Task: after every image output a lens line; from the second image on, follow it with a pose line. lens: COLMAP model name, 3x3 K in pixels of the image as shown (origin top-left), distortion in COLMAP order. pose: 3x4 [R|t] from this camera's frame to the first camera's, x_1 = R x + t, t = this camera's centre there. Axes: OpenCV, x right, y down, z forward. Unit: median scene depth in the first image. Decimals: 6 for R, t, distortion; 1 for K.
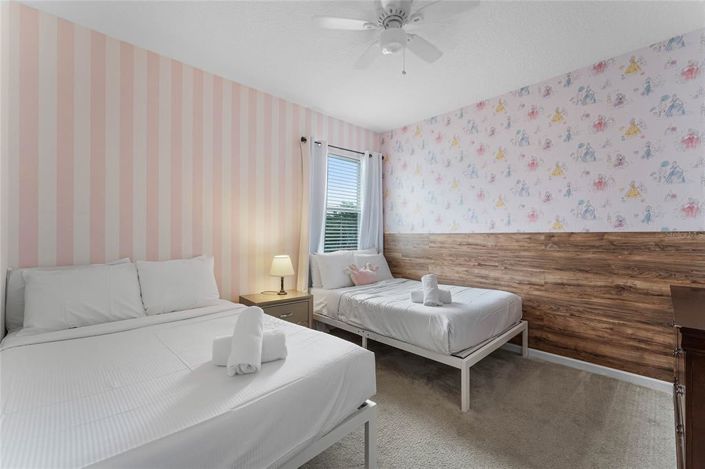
lens RADIAL K [[298.0, 0, 350.6], [0, 298.0, 231.6], [0, 0, 1]] dist [0.002430, 0.000255]
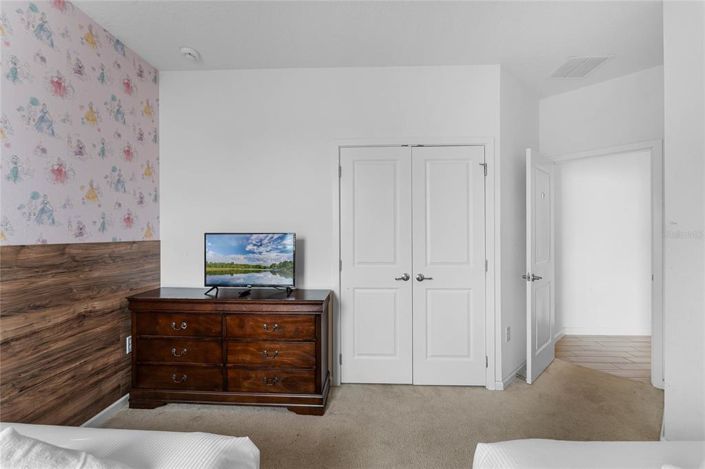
lens RADIAL K [[285.8, 0, 355.6], [0, 285.8, 236.0], [0, 0, 1]] dist [-0.005250, -0.000578]
pose [[-0.692206, -0.001230, 0.721699, -0.100031], [-0.002781, 0.999996, -0.000963, -0.018006], [-0.721695, -0.002674, -0.692206, 0.980274]]
